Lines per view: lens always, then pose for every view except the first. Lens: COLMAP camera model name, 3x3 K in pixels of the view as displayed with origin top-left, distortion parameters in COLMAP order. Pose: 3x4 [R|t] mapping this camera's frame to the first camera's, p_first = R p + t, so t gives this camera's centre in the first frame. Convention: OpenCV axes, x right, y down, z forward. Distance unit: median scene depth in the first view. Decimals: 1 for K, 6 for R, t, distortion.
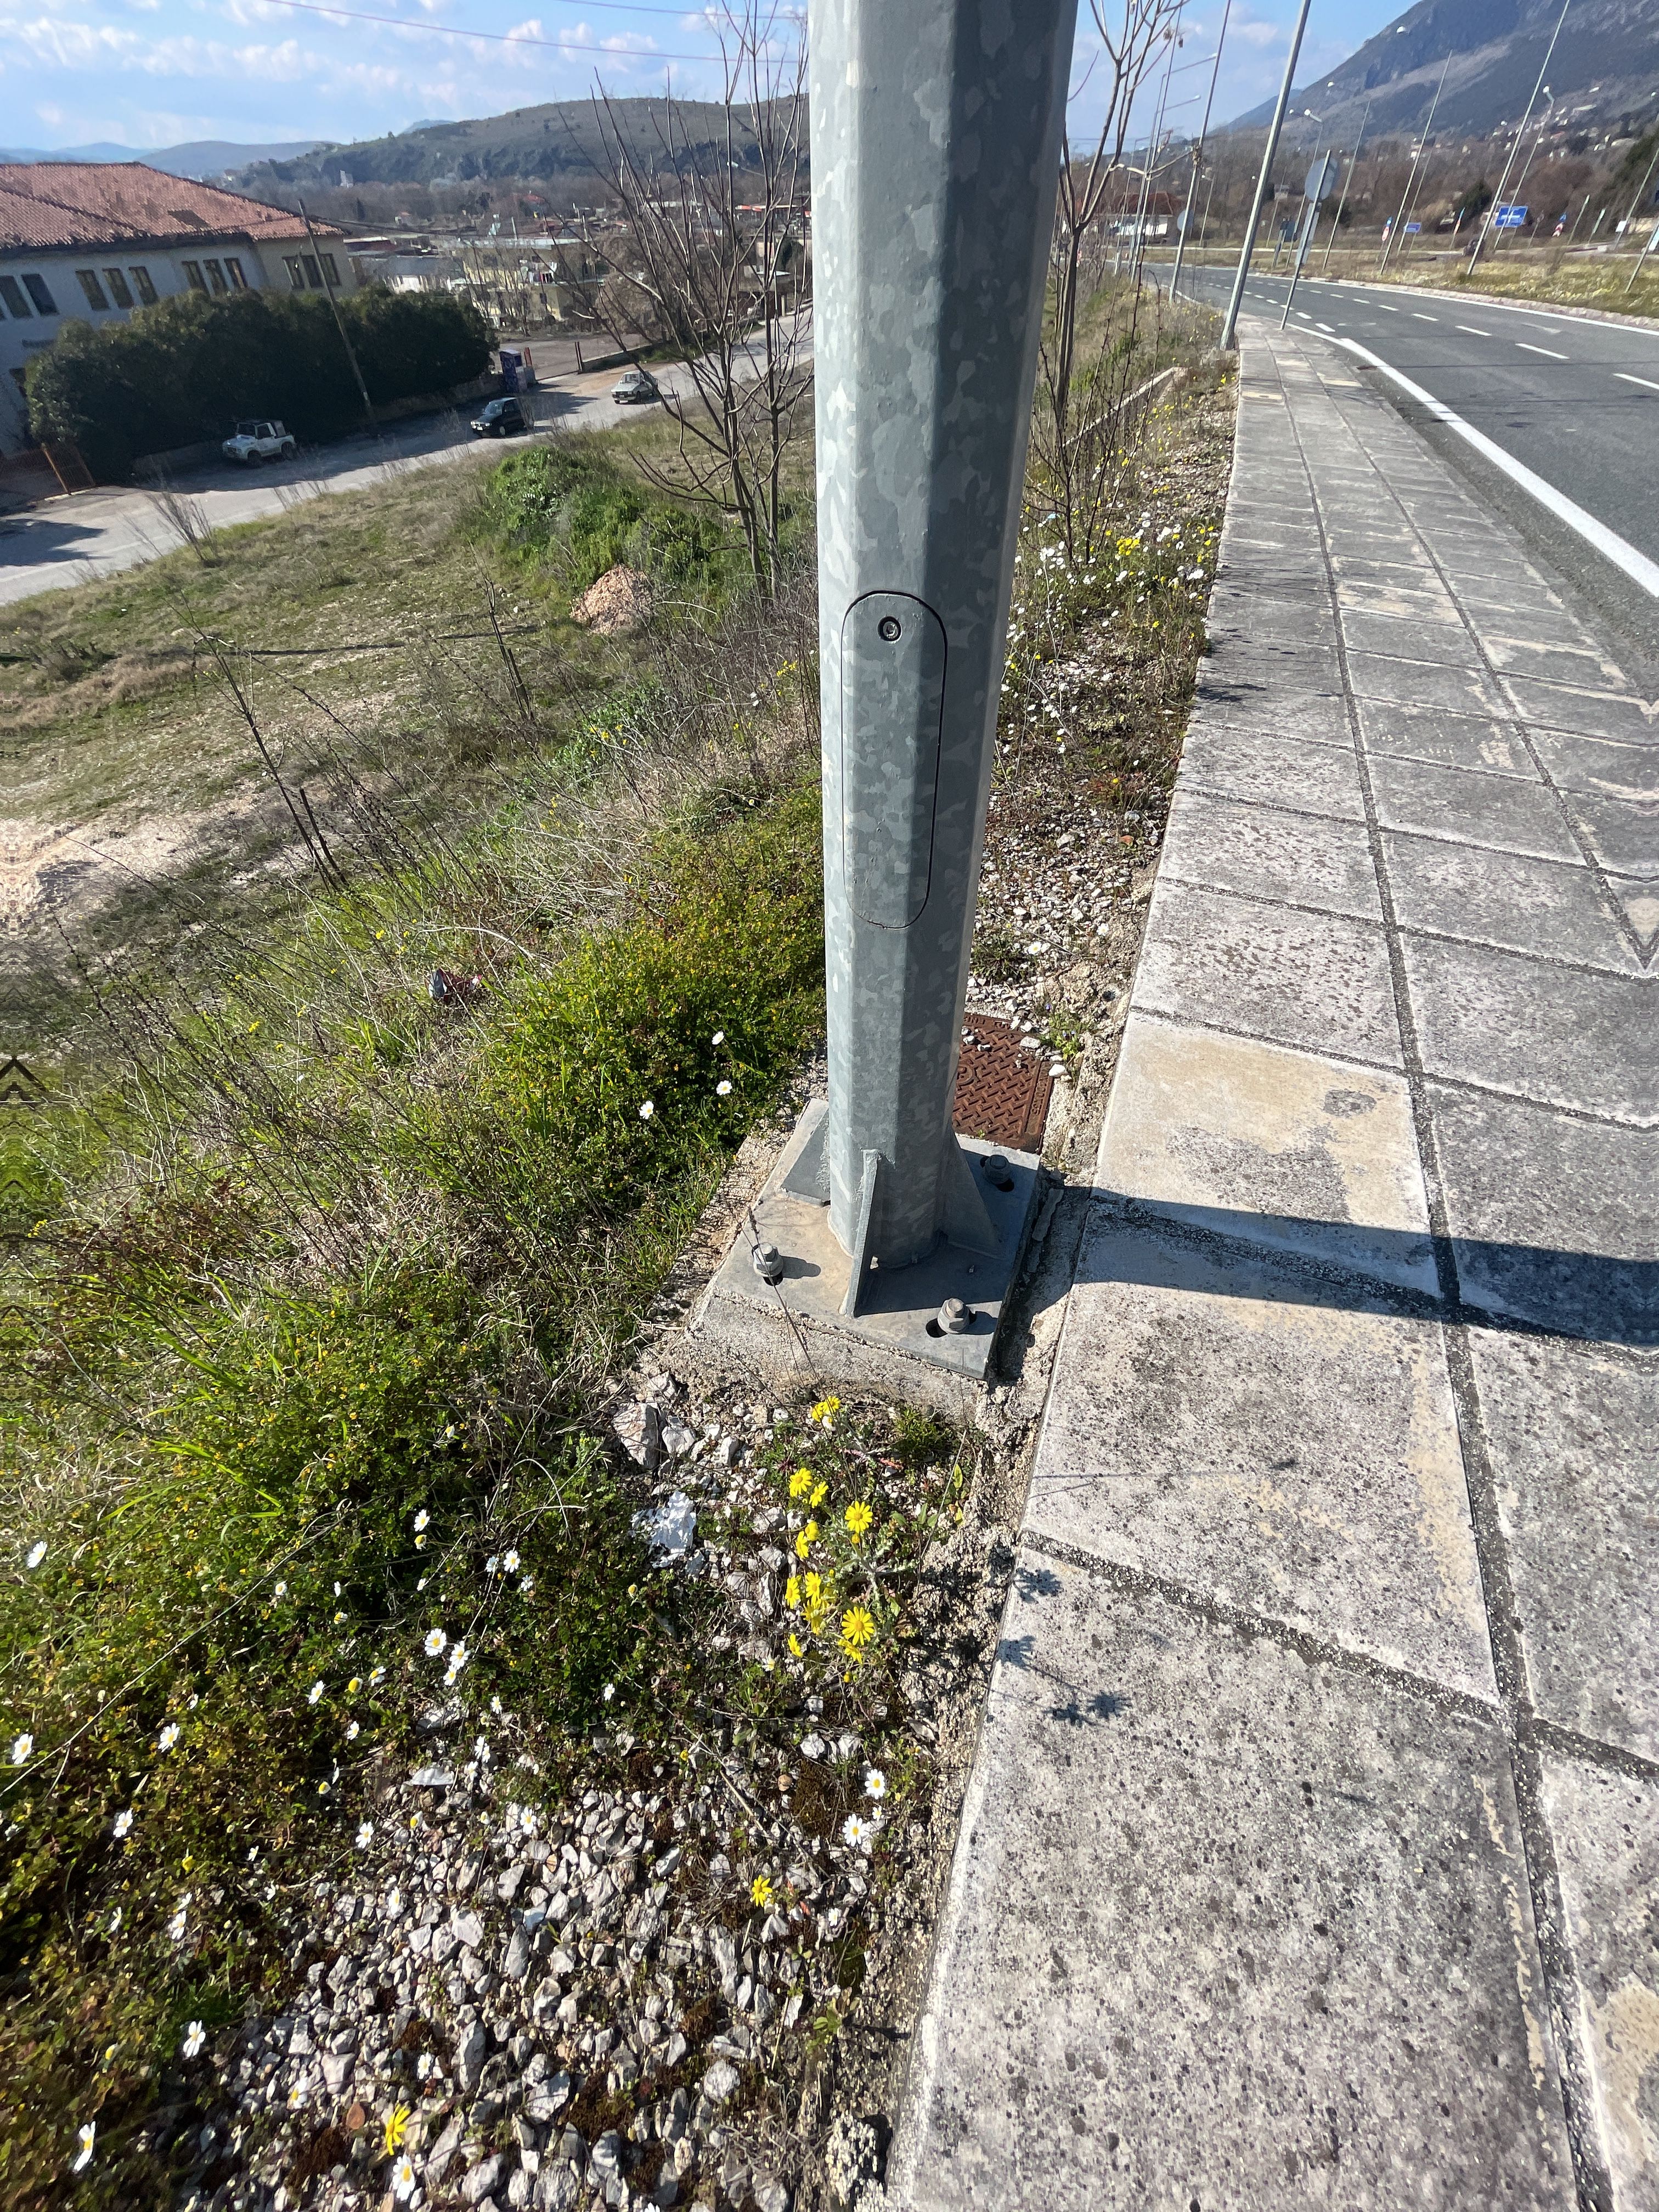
lens RADIAL K [[874.5, 0, 838.8], [0, 874.5, 1101.5], [0, 0, 1]] dist [-0.002026, -0.000078]
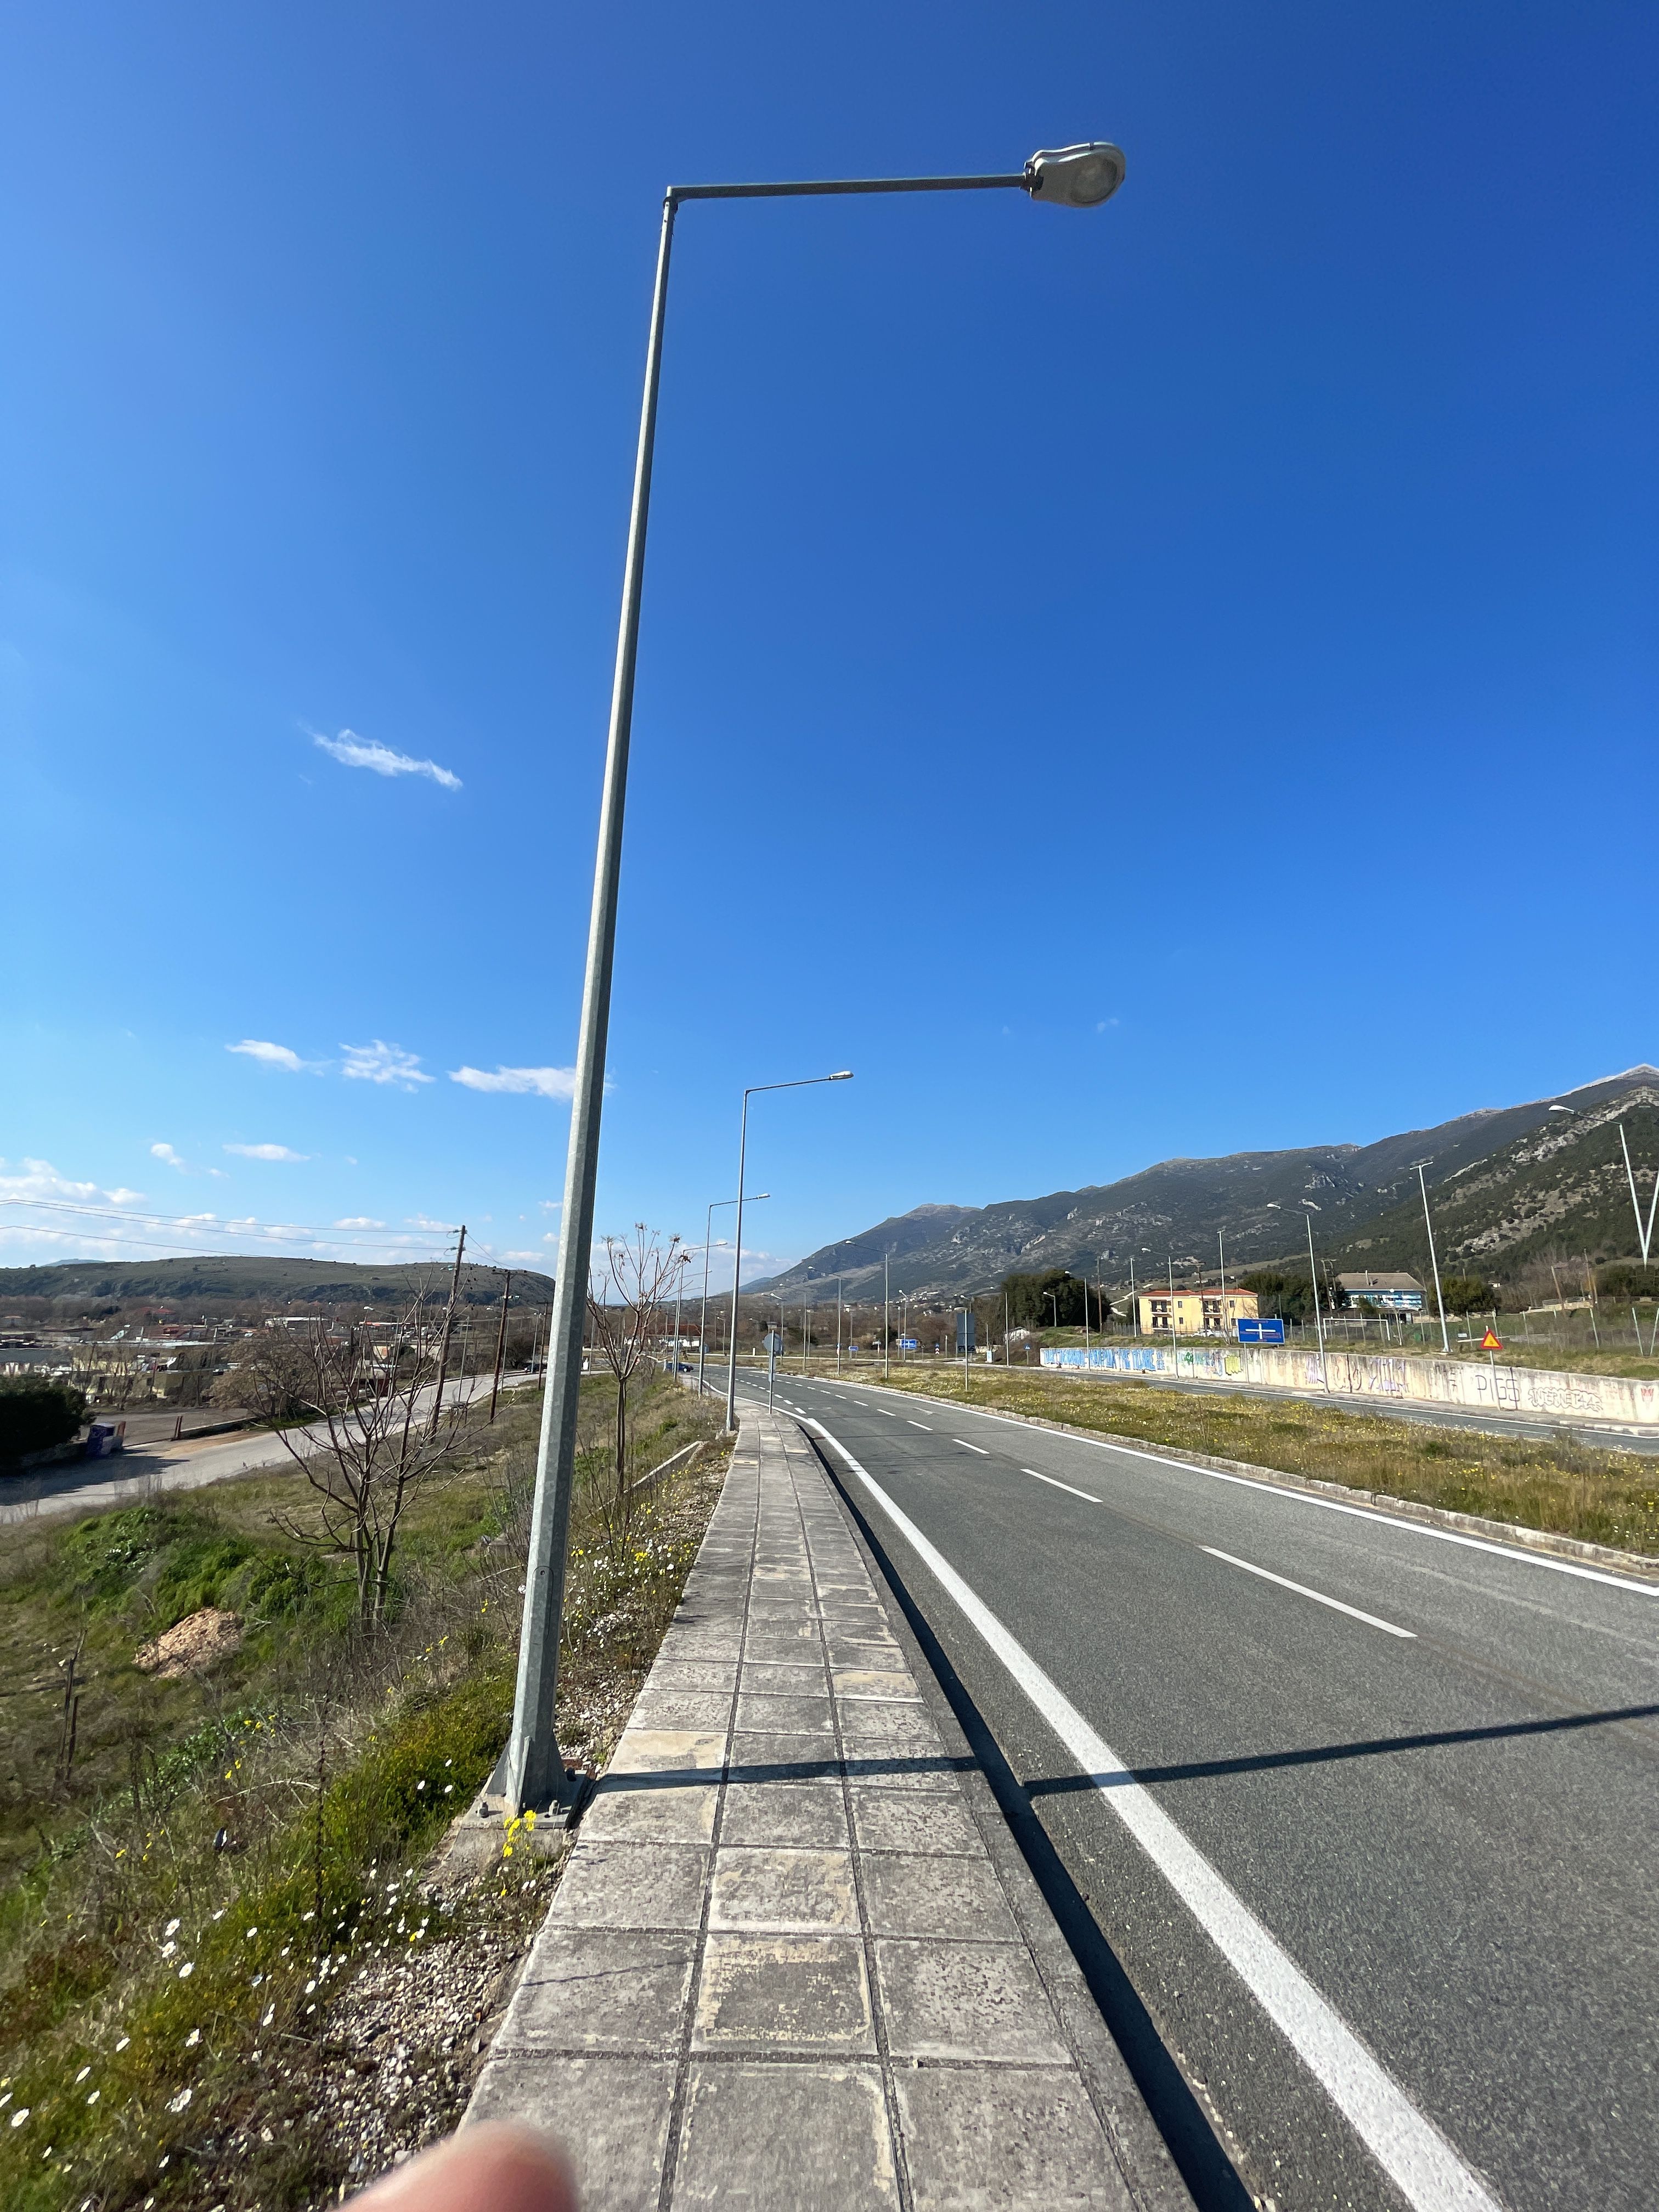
lens RADIAL K [[874.5, 0, 838.8], [0, 874.5, 1101.5], [0, 0, 1]] dist [-0.002026, -0.000078]
pose [[0.916546, 0.126629, 0.379352, -0.129961], [0.266447, 0.514024, -0.815343, 0.537287], [-0.298242, 0.848377, 0.437387, -0.824742]]
